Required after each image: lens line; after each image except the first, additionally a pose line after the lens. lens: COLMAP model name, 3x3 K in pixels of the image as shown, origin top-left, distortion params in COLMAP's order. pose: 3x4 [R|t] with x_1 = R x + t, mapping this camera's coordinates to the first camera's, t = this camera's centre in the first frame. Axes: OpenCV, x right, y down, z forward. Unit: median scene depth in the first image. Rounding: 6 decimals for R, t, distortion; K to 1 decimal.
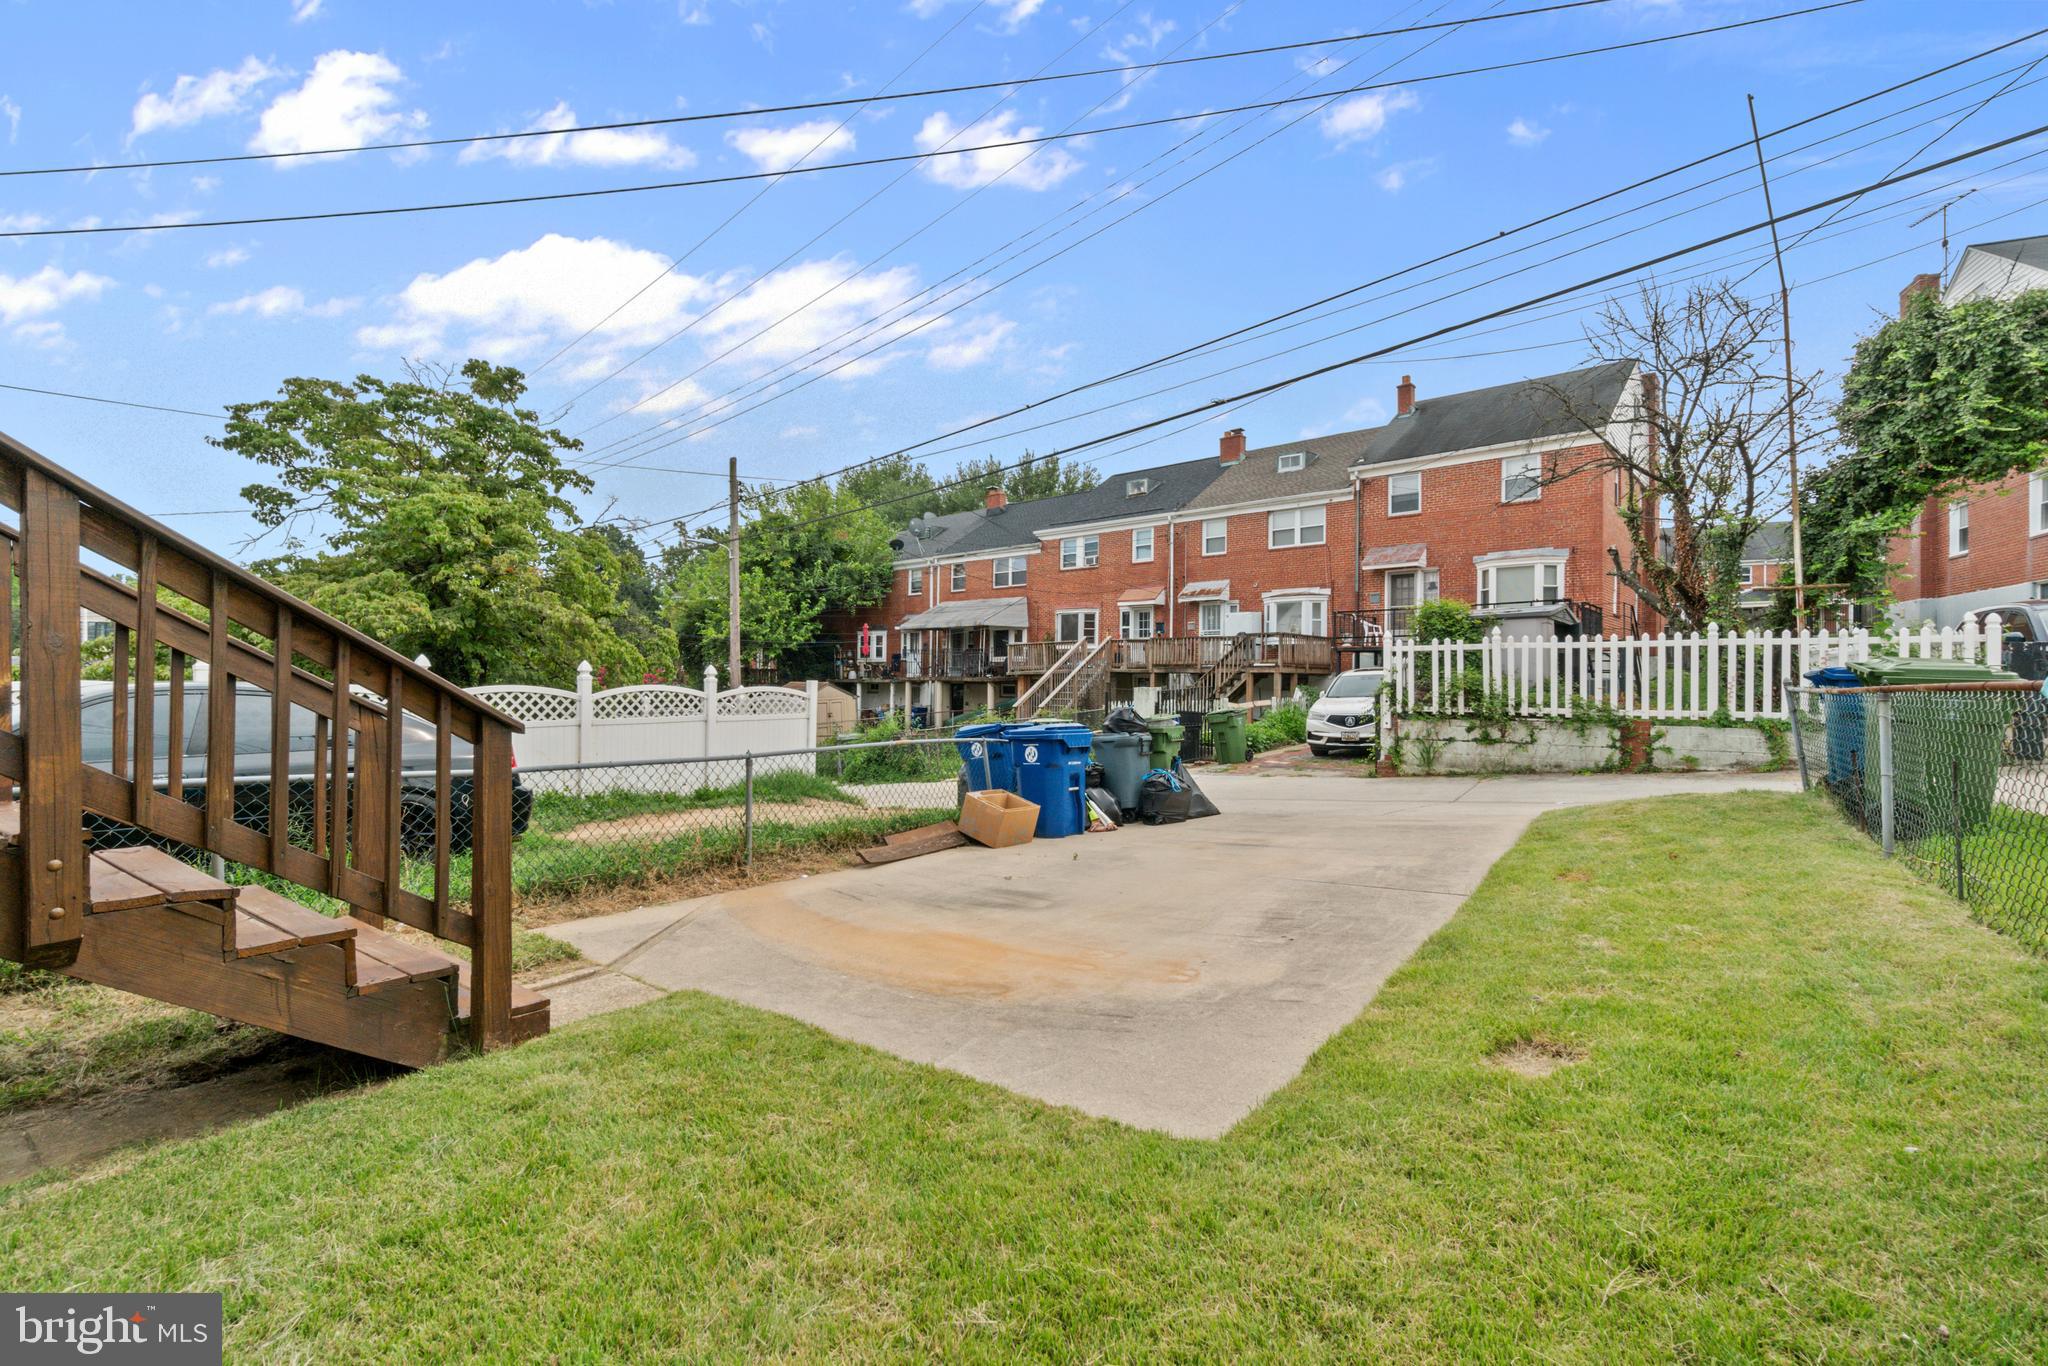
lens RADIAL K [[886.6, 0, 1022.0], [0, 886.6, 684.0], [0, 0, 1]] dist [-0.004943, 0.000151]
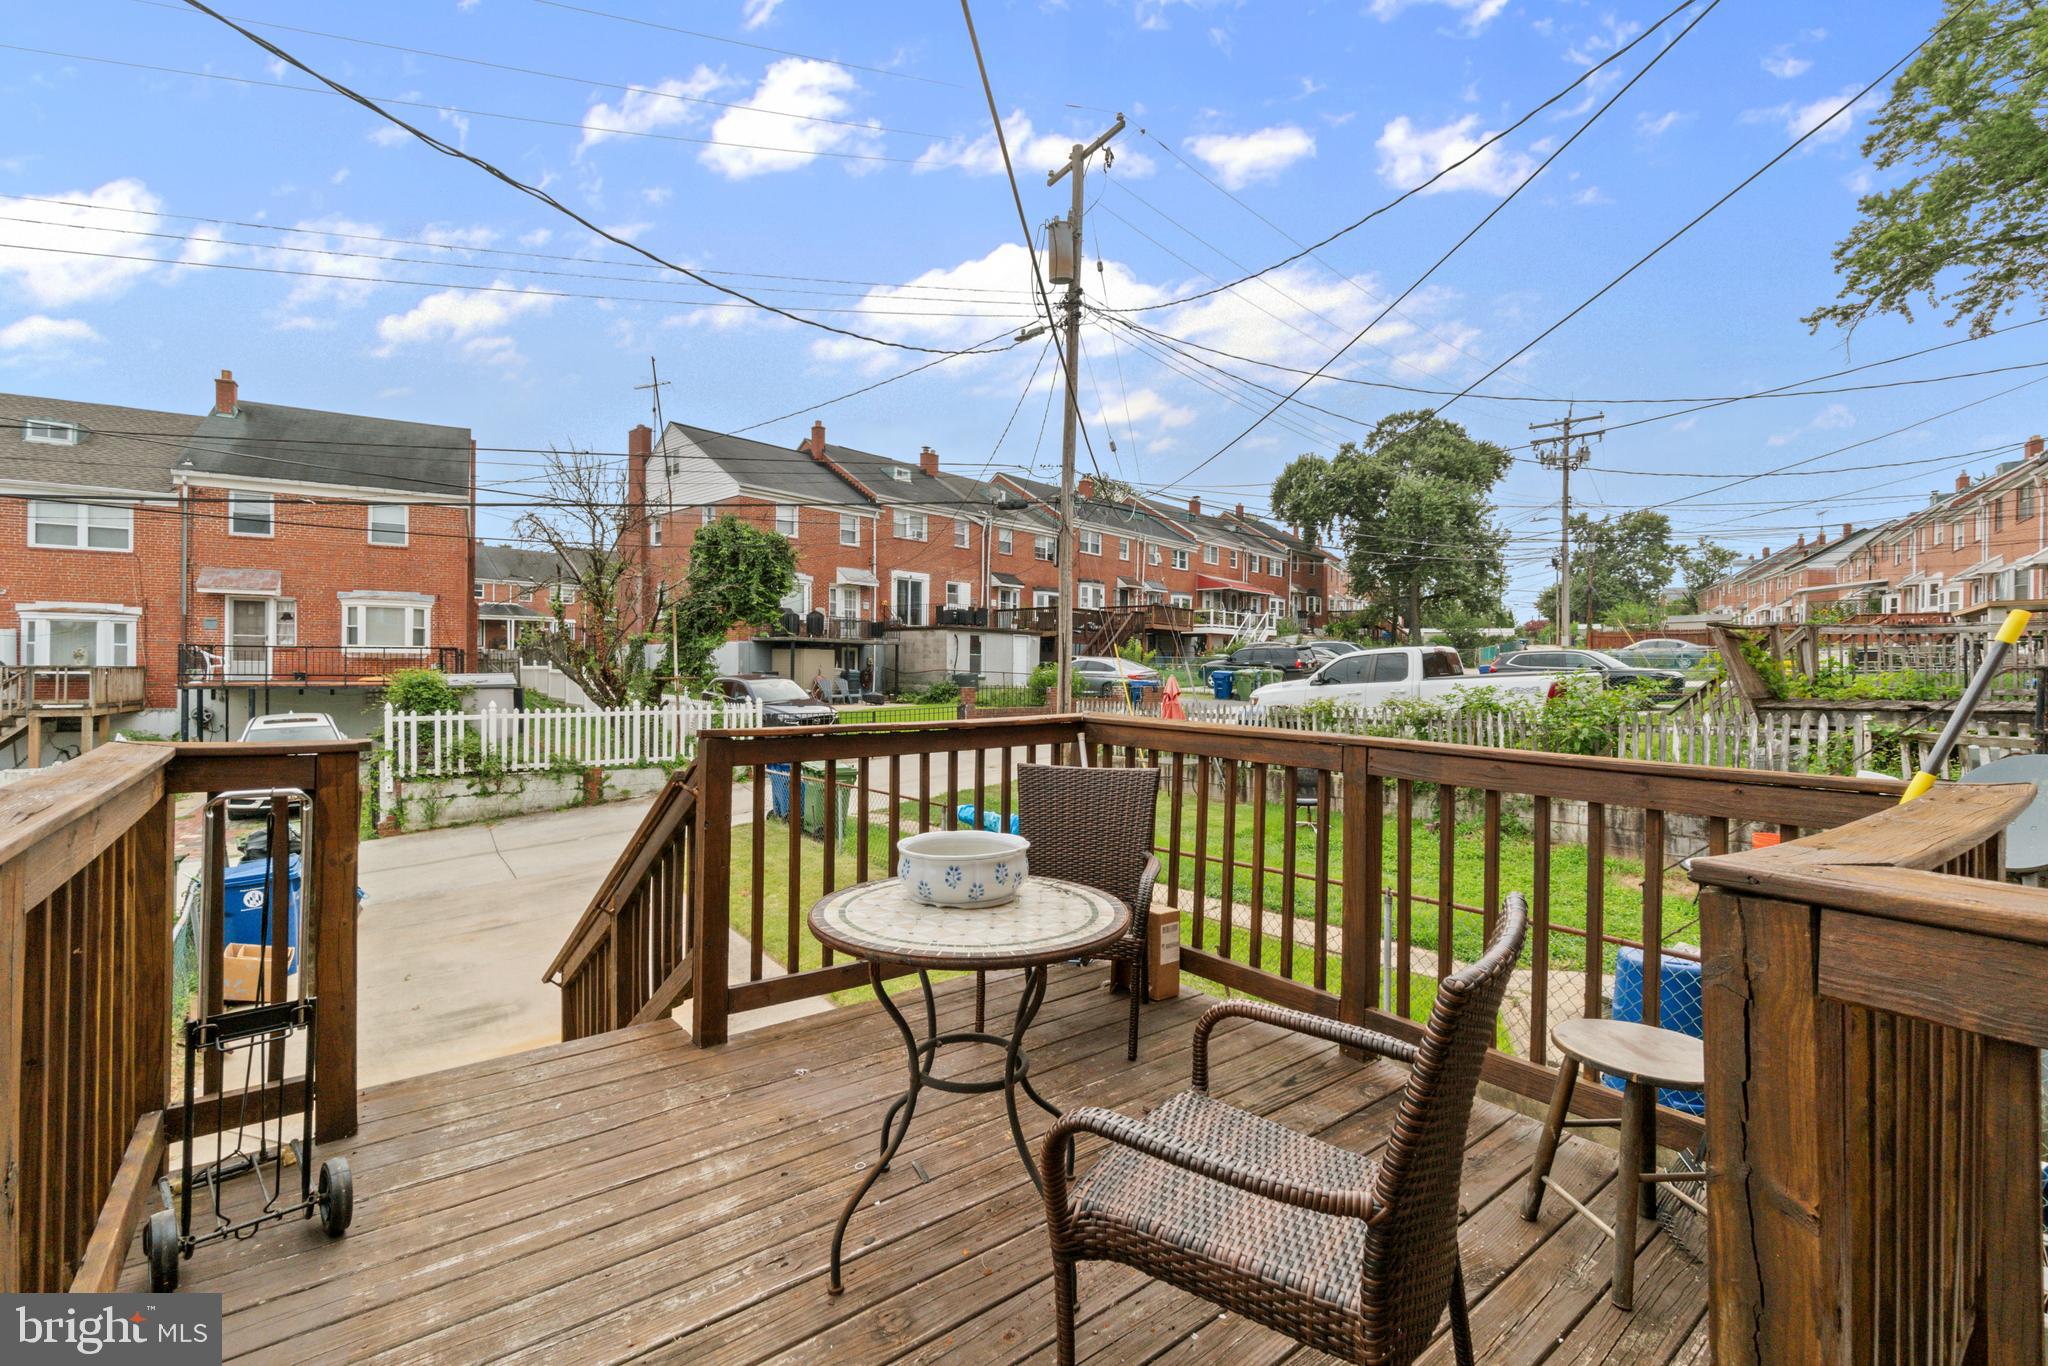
lens RADIAL K [[886.6, 0, 1030.8], [0, 886.6, 665.2], [0, 0, 1]] dist [-0.004943, 0.000151]
pose [[0.264388, 0.003736, 0.964409, -0.450208], [-0.009075, 0.999958, -0.001386, -0.117085], [-0.964374, -0.008386, 0.264411, -0.054422]]
